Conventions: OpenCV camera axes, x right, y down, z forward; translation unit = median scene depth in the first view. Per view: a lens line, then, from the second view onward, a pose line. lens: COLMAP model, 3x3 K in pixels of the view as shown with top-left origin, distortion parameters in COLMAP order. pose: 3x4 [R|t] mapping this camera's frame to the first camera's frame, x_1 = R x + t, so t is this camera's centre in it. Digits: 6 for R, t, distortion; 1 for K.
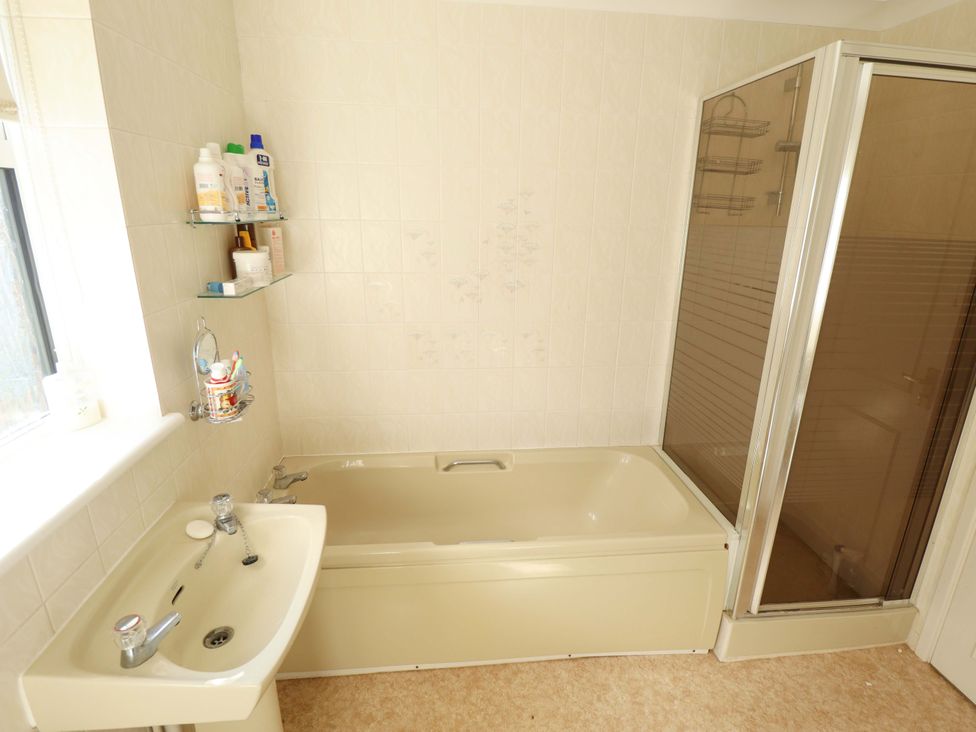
lens RADIAL K [[514.5, 0, 495.6], [0, 514.5, 365.9], [0, 0, 1]] dist [-0.003200, -0.006737]
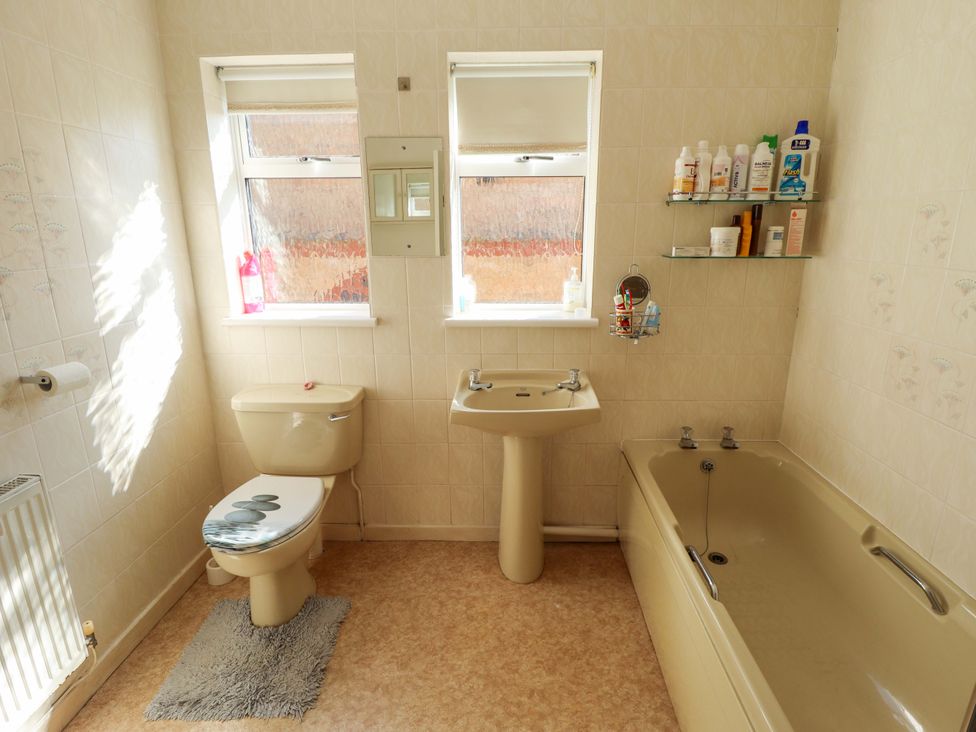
lens RADIAL K [[514.5, 0, 494.8], [0, 514.5, 366.0], [0, 0, 1]] dist [-0.003200, -0.006737]
pose [[-0.145845, 0.238963, -0.960014, 0.750542], [-0.290734, 0.917188, 0.272471, -0.087615], [0.945623, 0.318848, -0.064293, 0.616626]]
